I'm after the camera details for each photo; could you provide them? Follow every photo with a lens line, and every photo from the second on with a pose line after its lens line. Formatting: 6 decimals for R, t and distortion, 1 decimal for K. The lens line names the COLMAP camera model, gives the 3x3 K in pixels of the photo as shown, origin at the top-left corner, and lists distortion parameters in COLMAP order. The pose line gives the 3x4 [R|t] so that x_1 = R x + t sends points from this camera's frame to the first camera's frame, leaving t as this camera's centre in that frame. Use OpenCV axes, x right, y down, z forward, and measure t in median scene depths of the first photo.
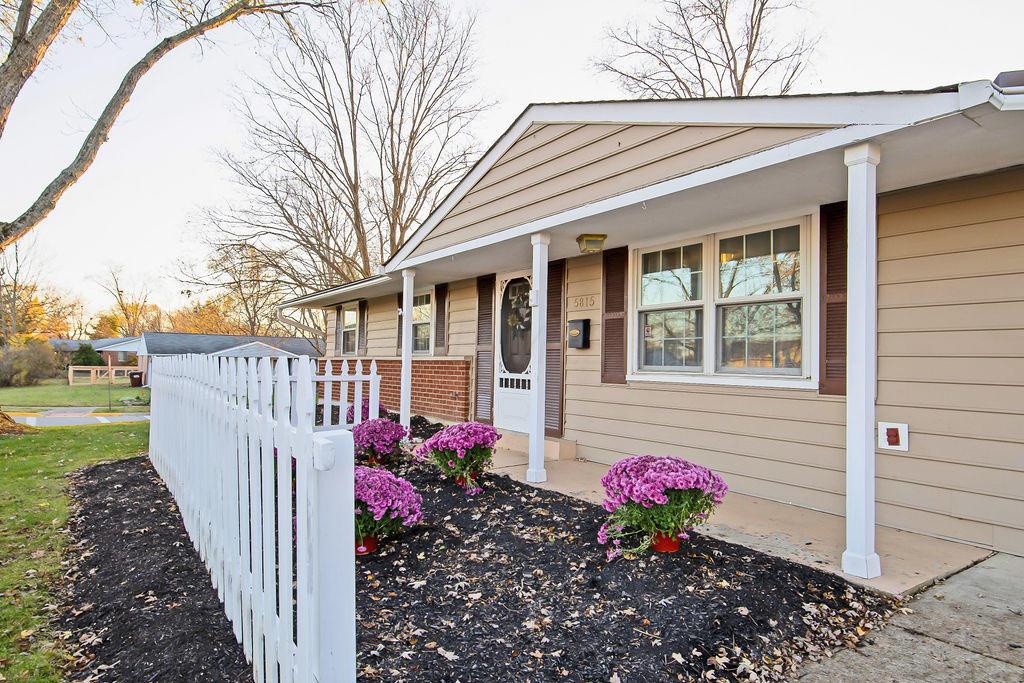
lens RADIAL K [[632.9, 0, 513.5], [0, 632.9, 349.0], [0, 0, 1]] dist [0.015971, -0.003421]
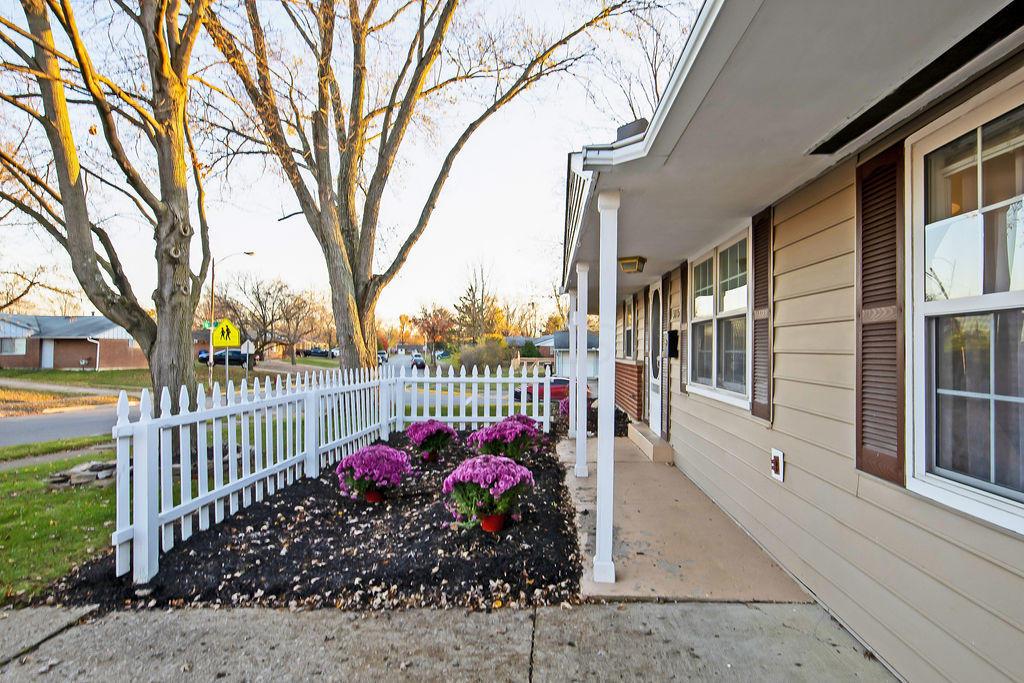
lens RADIAL K [[632.9, 0, 508.6], [0, 632.9, 346.2], [0, 0, 1]] dist [0.015971, -0.003421]
pose [[0.763747, -0.013336, -0.645378, 0.445987], [0.022635, 0.999725, 0.006129, -0.025598], [0.645119, -0.019289, 0.763838, 0.018579]]
